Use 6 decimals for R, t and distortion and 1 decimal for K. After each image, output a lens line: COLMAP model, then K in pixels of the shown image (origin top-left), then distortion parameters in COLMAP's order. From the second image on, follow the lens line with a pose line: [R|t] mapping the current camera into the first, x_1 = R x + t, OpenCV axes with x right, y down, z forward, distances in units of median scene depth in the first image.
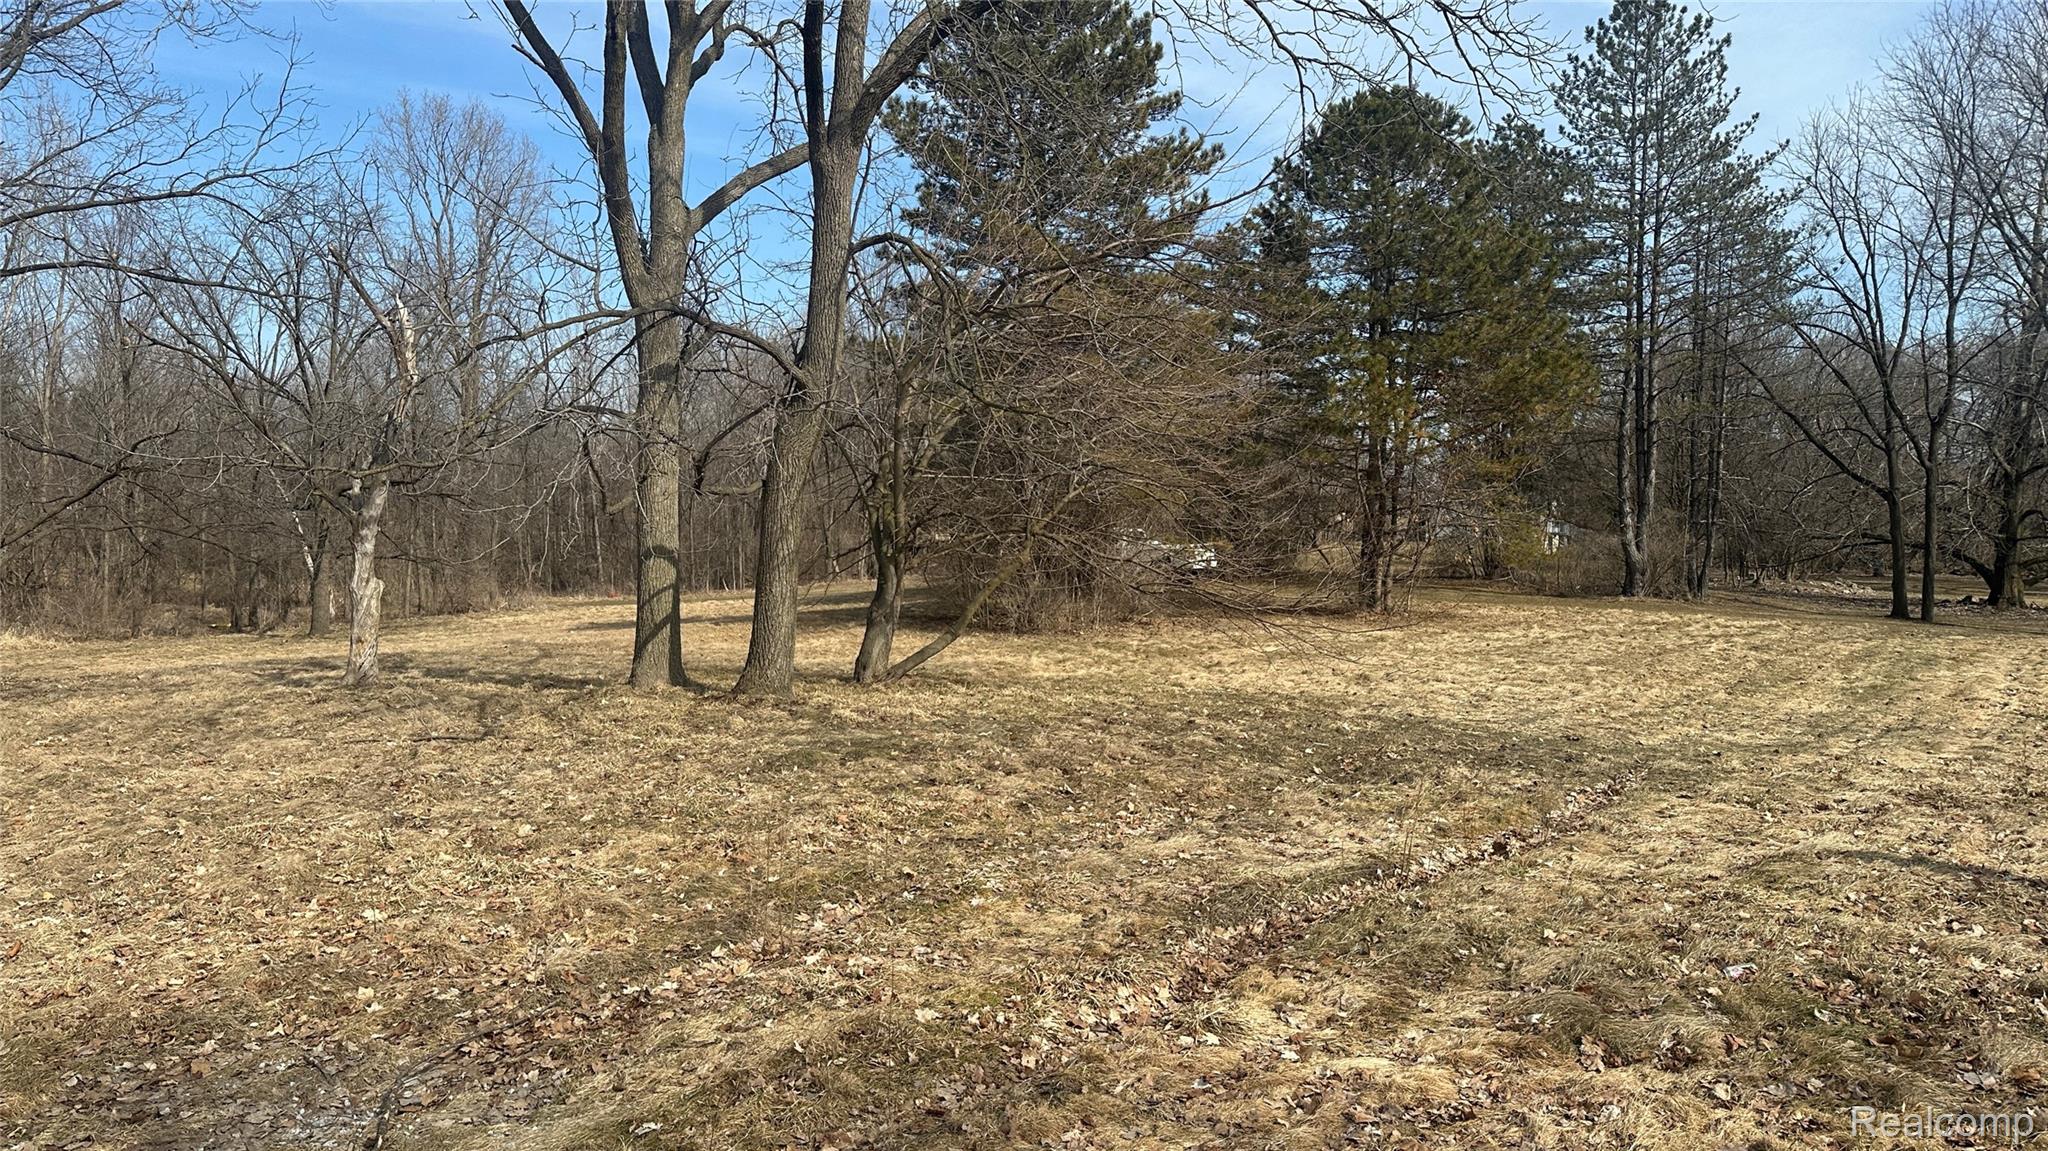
lens RADIAL K [[1415.6, 0, 1020.6], [0, 1415.6, 582.6], [0, 0, 1]] dist [0.131770, -0.217391]
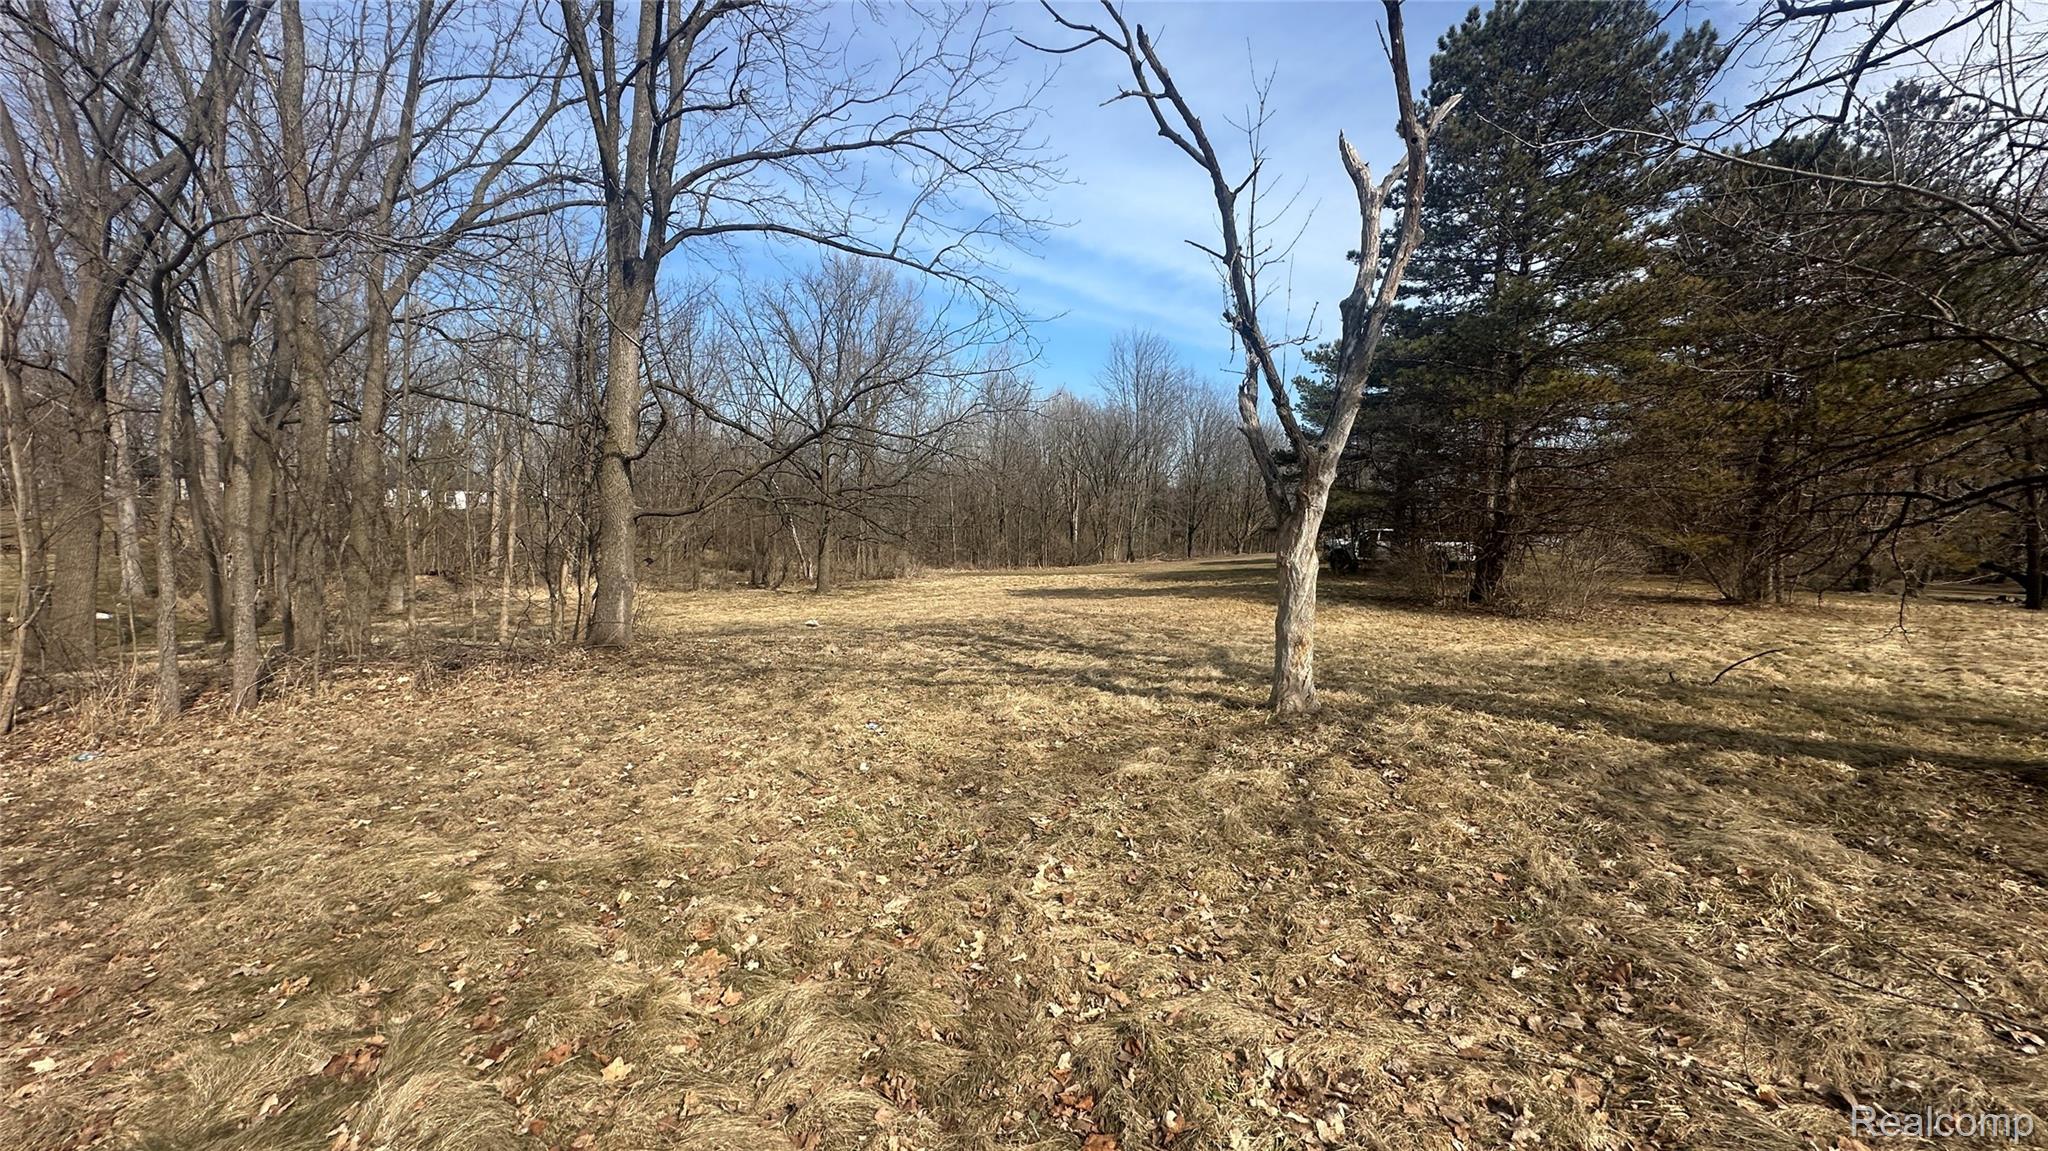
lens RADIAL K [[815.8, 0, 1024.0], [0, 815.8, 575.5], [0, 0, 1]] dist [-0.001392, -0.000120]
pose [[0.993126, 0.025636, -0.114207, -0.581123], [-0.024155, 0.999606, 0.014326, 0.007871], [0.114529, -0.011469, 0.993354, 0.654596]]
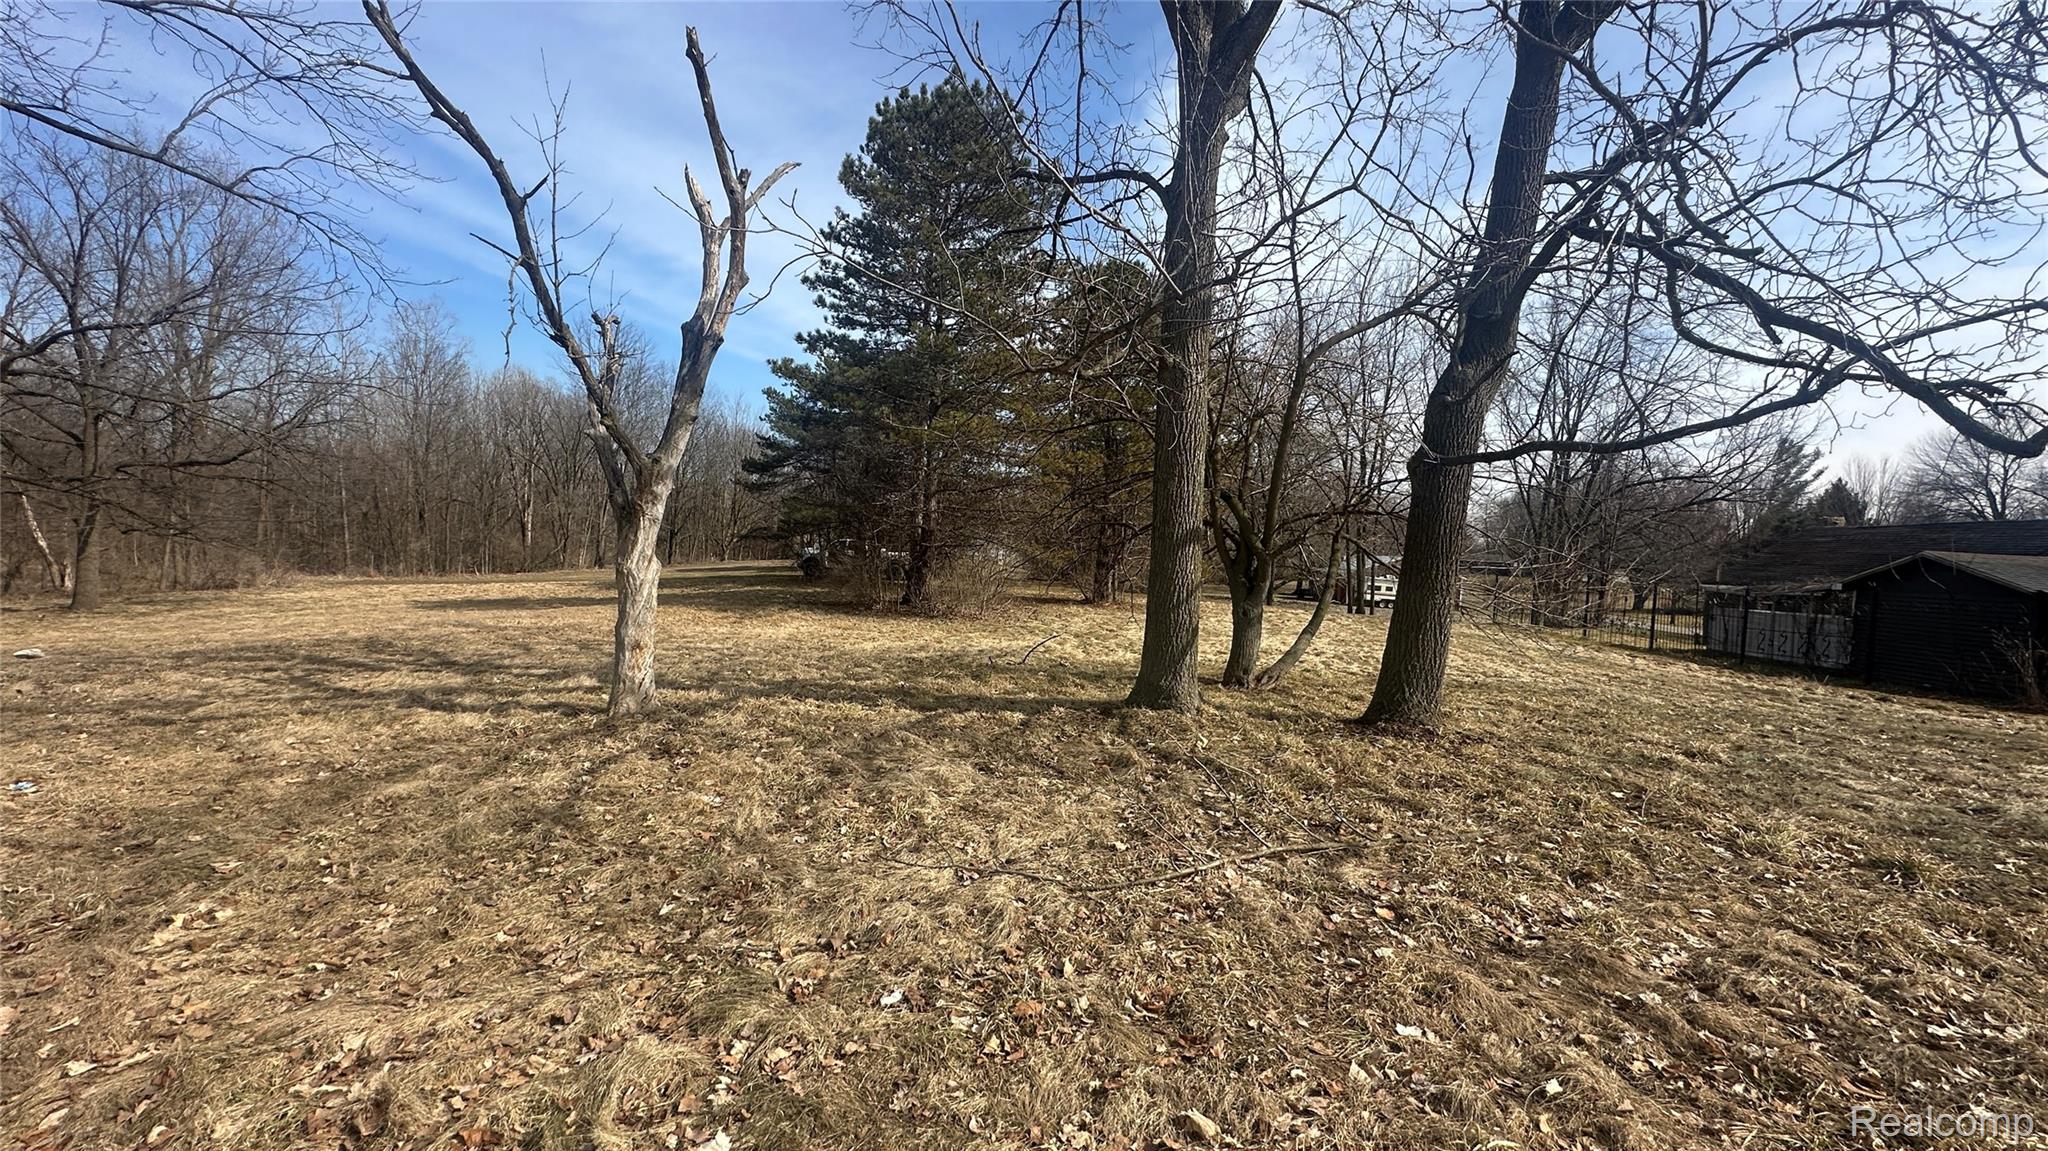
lens RADIAL K [[815.8, 0, 1024.0], [0, 815.8, 575.5], [0, 0, 1]] dist [-0.001392, -0.000120]
pose [[0.886844, 0.026624, 0.461301, -0.508929], [-0.024902, 0.999642, -0.009820, 0.006562], [-0.461397, -0.002779, 0.887189, 0.609206]]
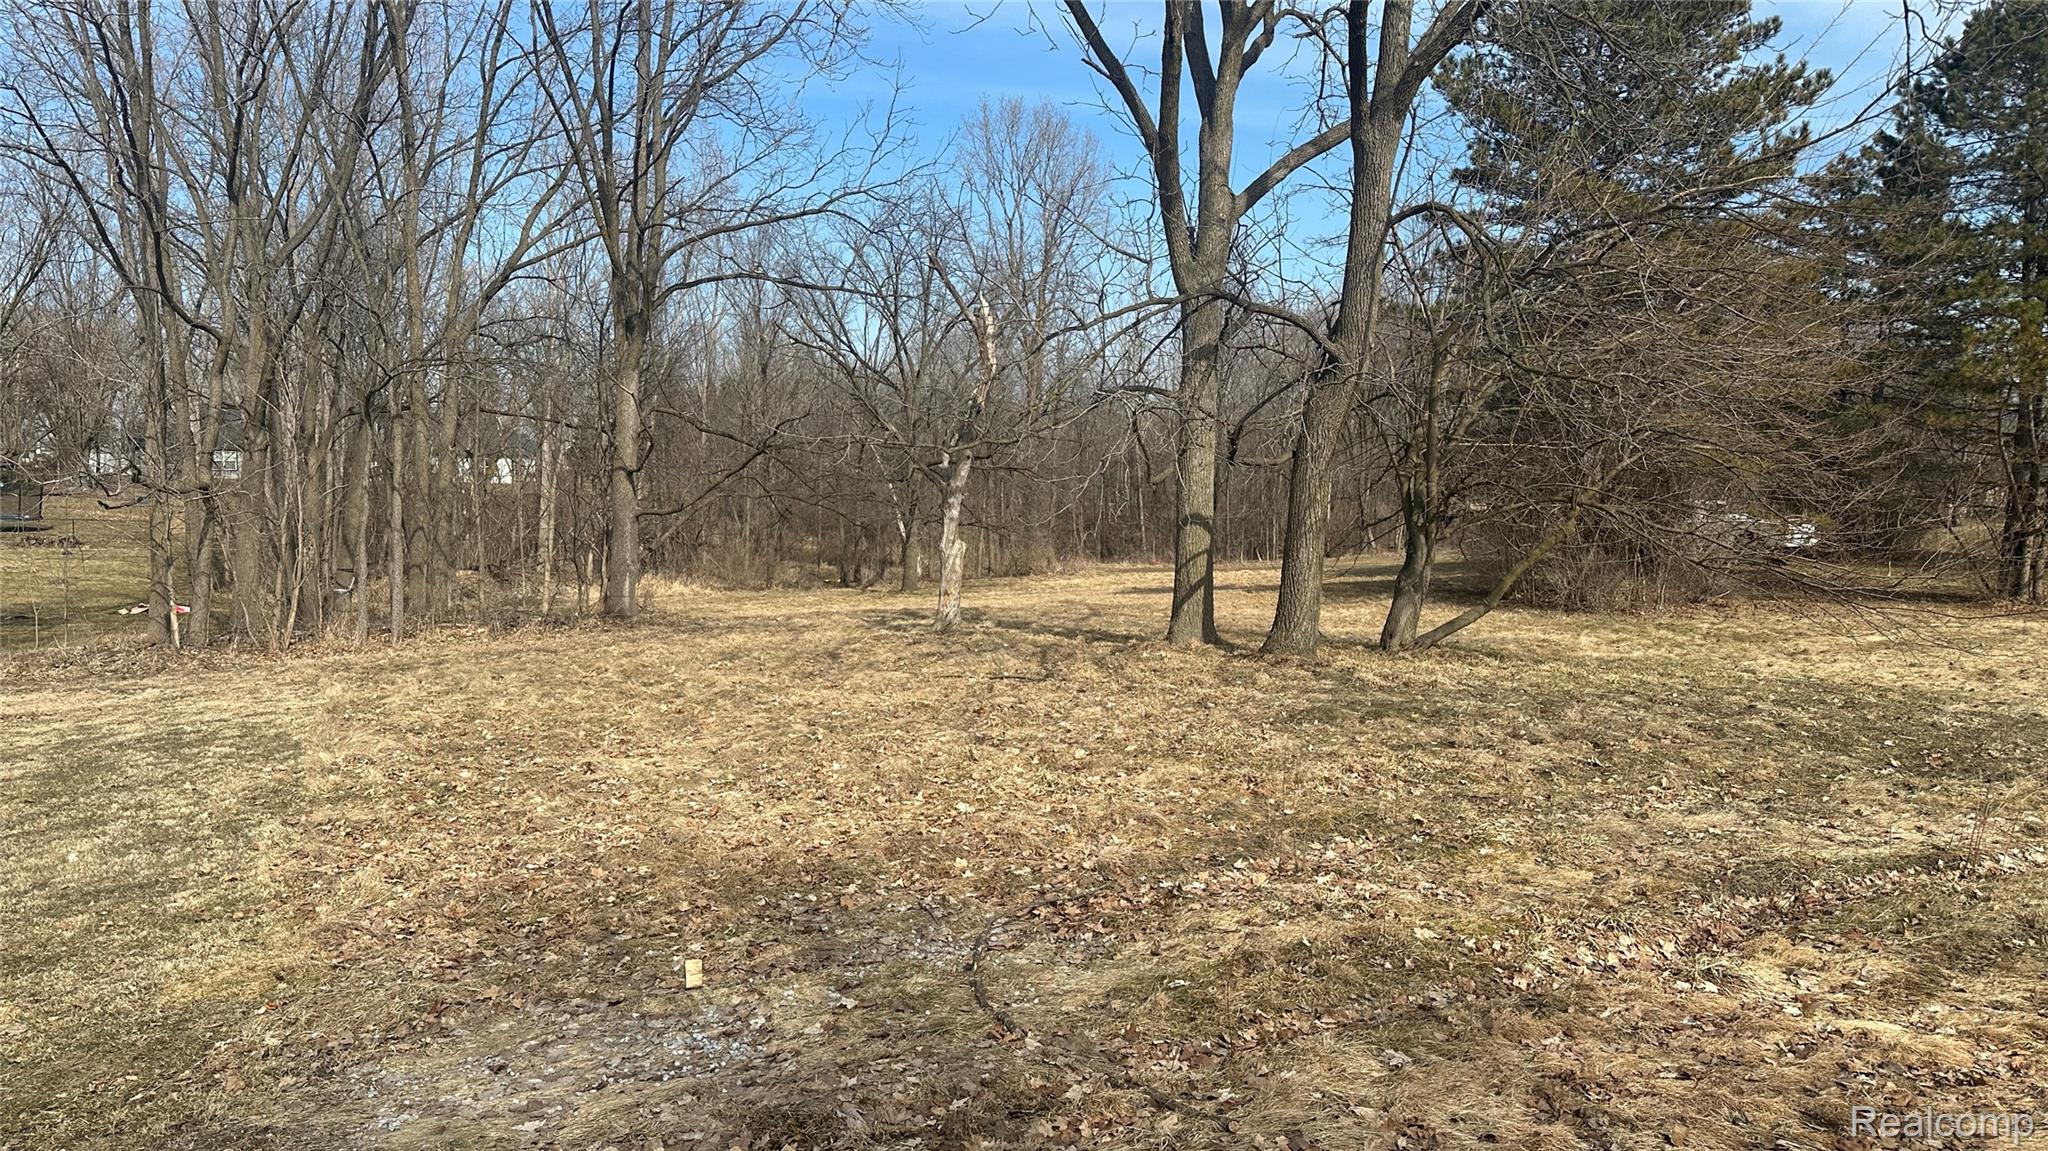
lens RADIAL K [[1415.6, 0, 1020.6], [0, 1415.6, 582.6], [0, 0, 1]] dist [0.131770, -0.217391]
pose [[0.931673, 0.026874, -0.362303, 0.013074], [-0.019774, 0.999533, 0.023292, 0.004113], [0.362760, -0.014537, 0.931769, -0.048862]]
